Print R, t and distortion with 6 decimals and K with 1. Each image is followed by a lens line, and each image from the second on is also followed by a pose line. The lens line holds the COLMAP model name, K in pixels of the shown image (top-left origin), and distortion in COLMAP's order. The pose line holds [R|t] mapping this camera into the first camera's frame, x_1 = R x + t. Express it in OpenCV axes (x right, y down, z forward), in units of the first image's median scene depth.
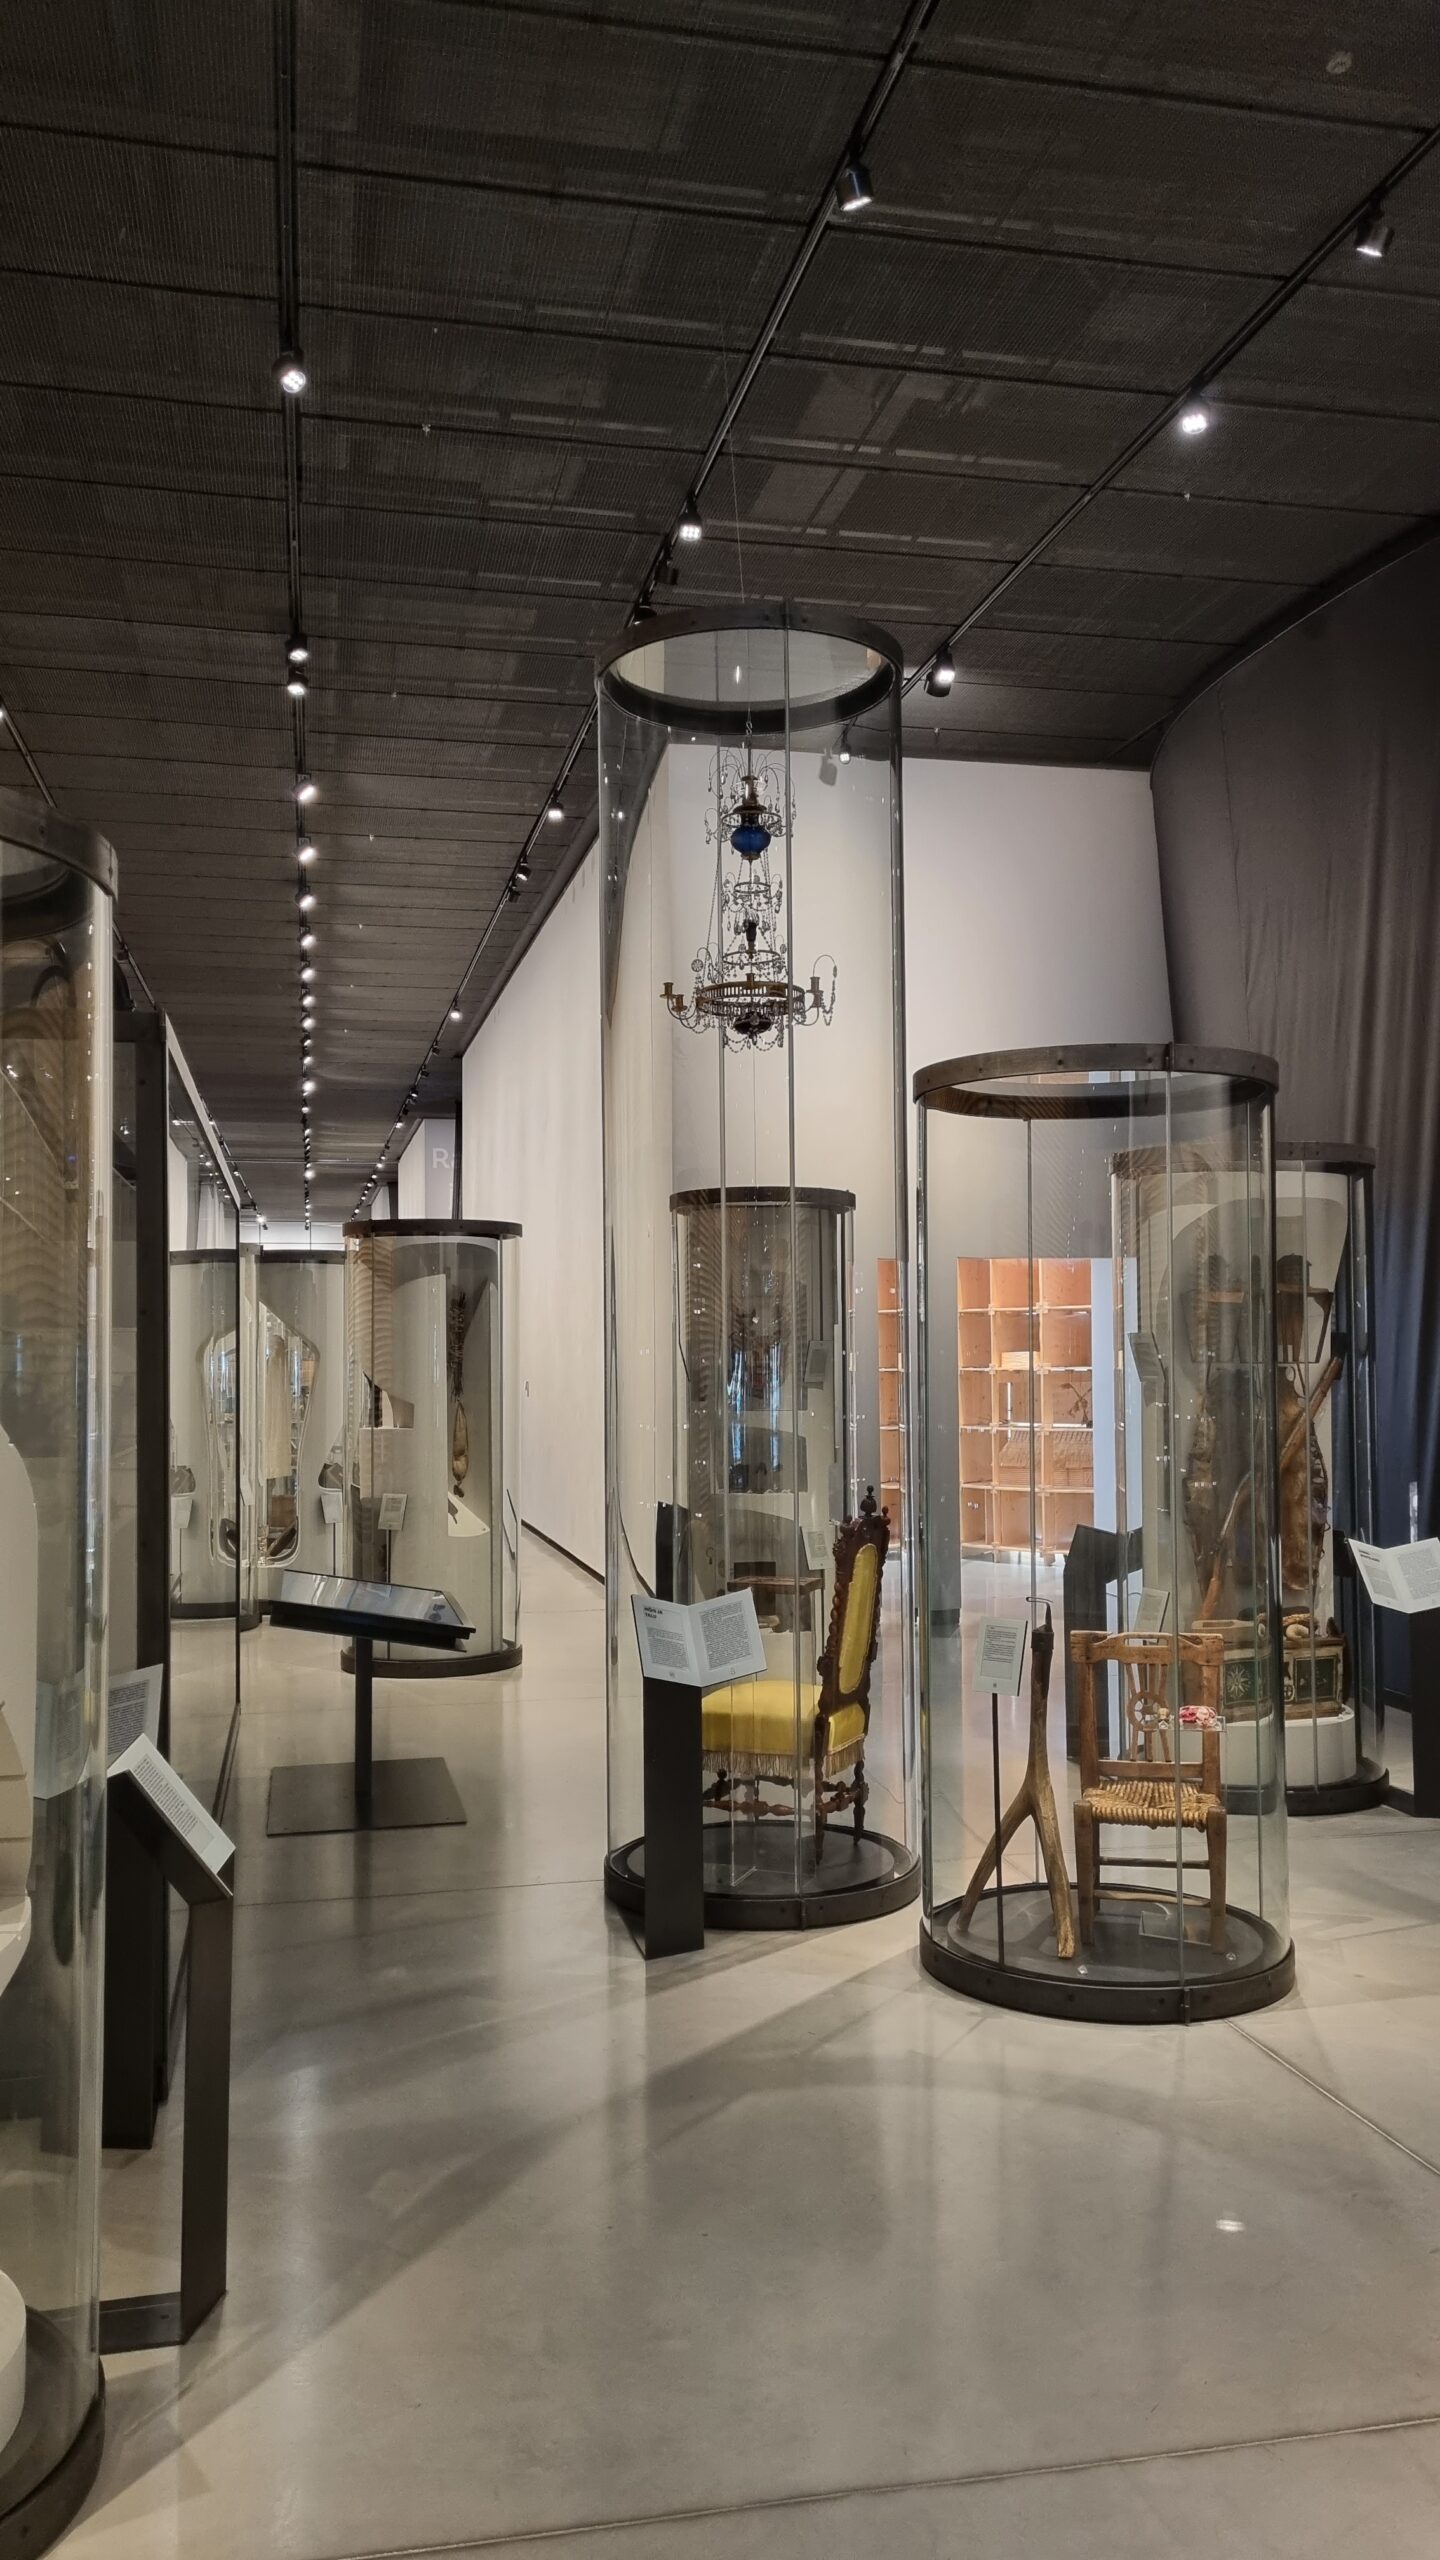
lens RADIAL K [[1963.9, 0, 723.9], [0, 1963.9, 1283.5], [0, 0, 1]] dist [0.060490, -0.040207]
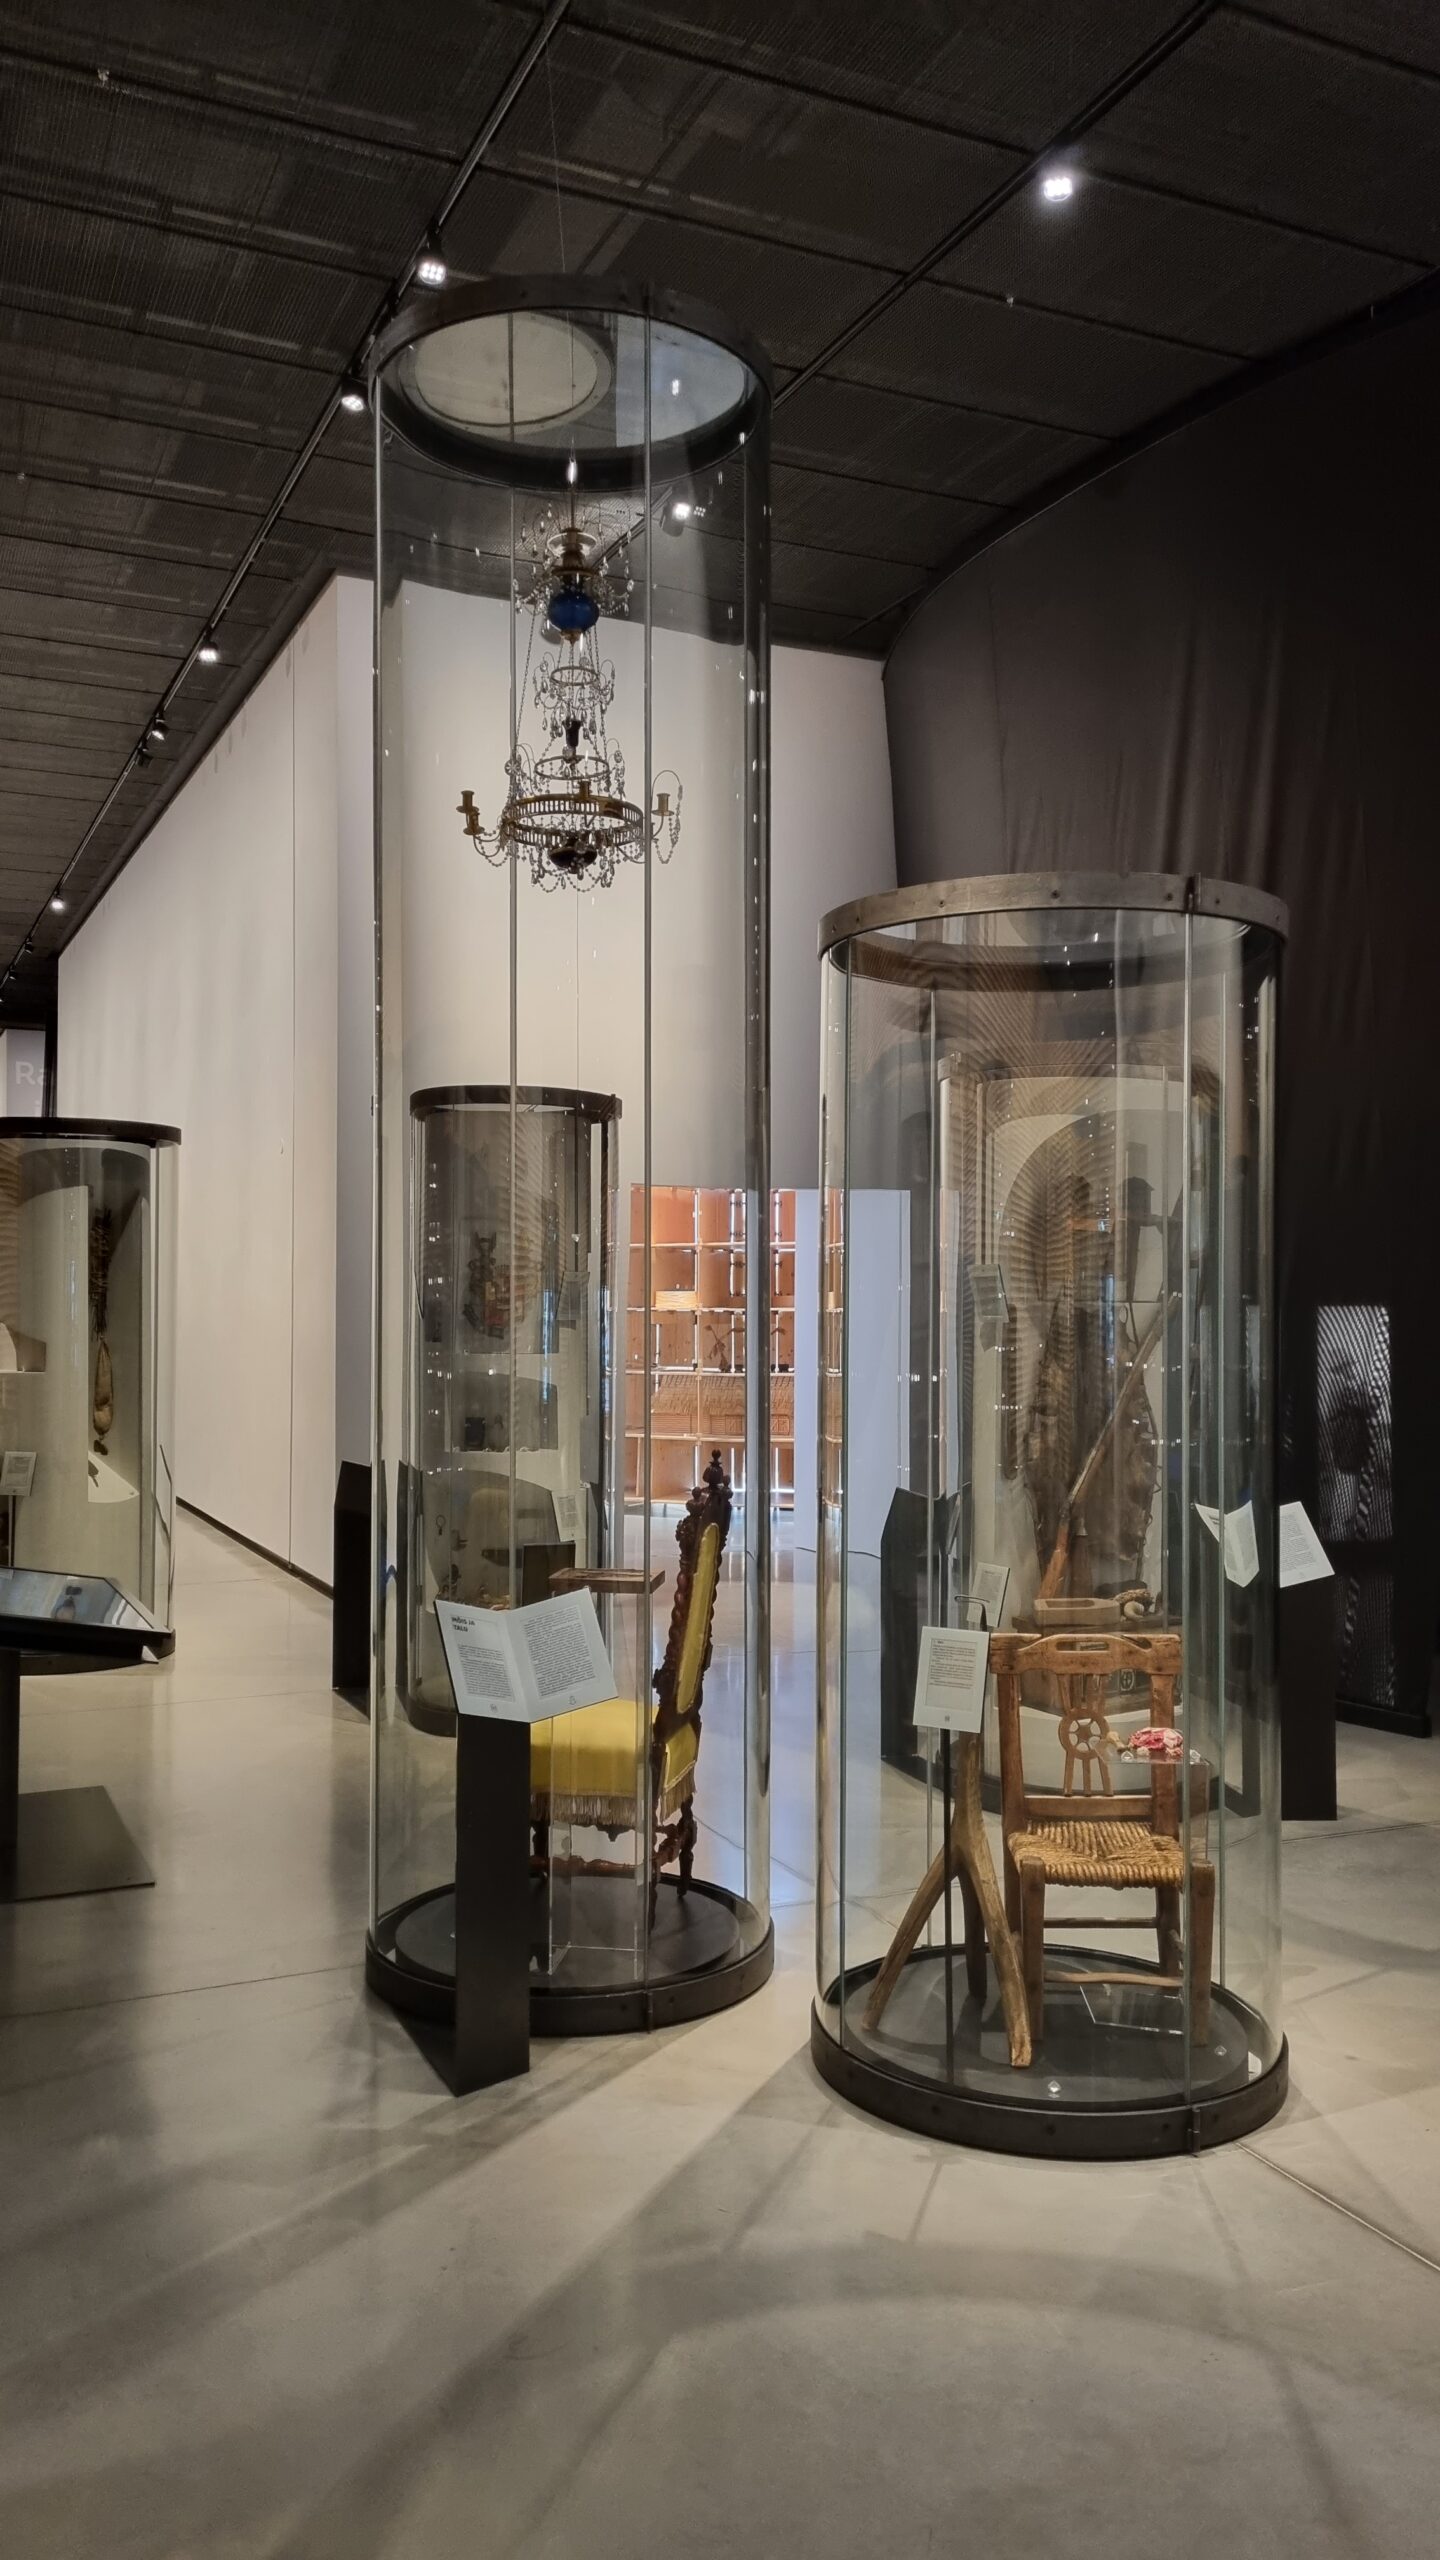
lens RADIAL K [[1963.9, 0, 714.2], [0, 1963.9, 1278.9], [0, 0, 1]] dist [0.060490, -0.040207]
pose [[0.979397, 0.013975, 0.201460, -0.070045], [-0.019342, 0.999508, 0.024695, 0.011989], [-0.201016, -0.028082, 0.979185, 0.187071]]
